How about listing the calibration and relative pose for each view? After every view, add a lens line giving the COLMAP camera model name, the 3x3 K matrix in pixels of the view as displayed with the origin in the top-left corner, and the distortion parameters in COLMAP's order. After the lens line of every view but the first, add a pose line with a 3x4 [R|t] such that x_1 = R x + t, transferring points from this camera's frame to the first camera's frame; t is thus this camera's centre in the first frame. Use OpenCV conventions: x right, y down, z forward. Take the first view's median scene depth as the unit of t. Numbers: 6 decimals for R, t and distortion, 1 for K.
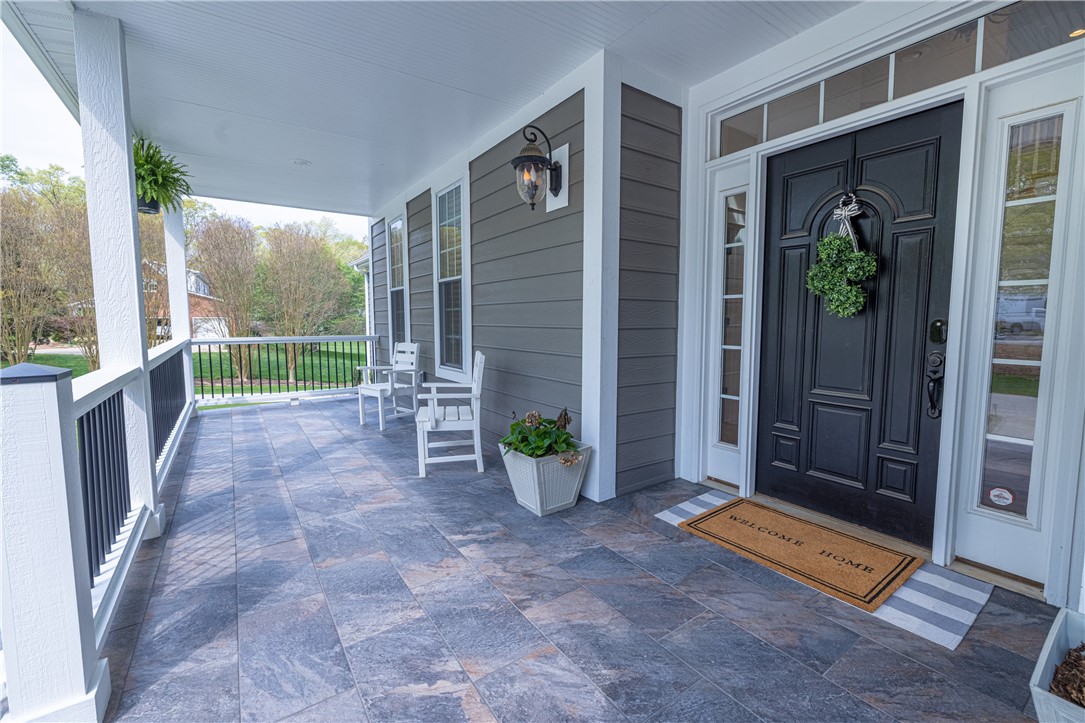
lens RADIAL K [[455.5, 0, 541.4], [0, 455.5, 354.7], [0, 0, 1]] dist [0.001291, 0.000235]
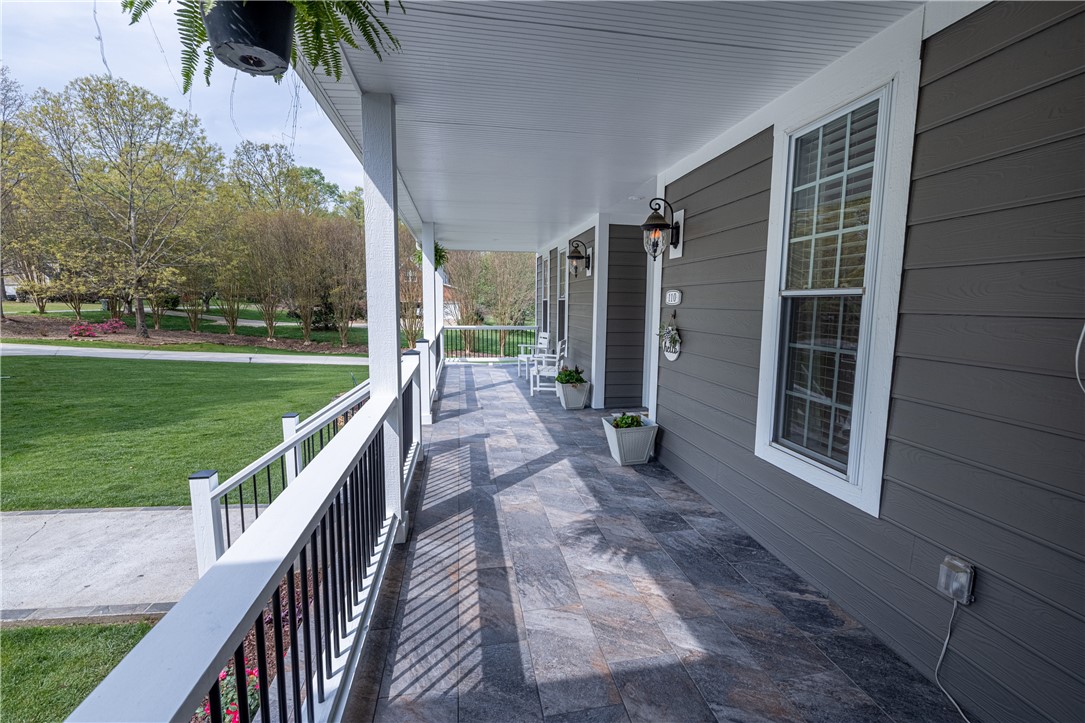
lens RADIAL K [[455.5, 0, 541.4], [0, 455.5, 354.7], [0, 0, 1]] dist [0.001291, 0.000235]
pose [[0.909944, 0.055913, -0.410945, 0.492457], [-0.041923, 0.998196, 0.042986, -0.018923], [0.412607, -0.021887, 0.910646, -0.713962]]
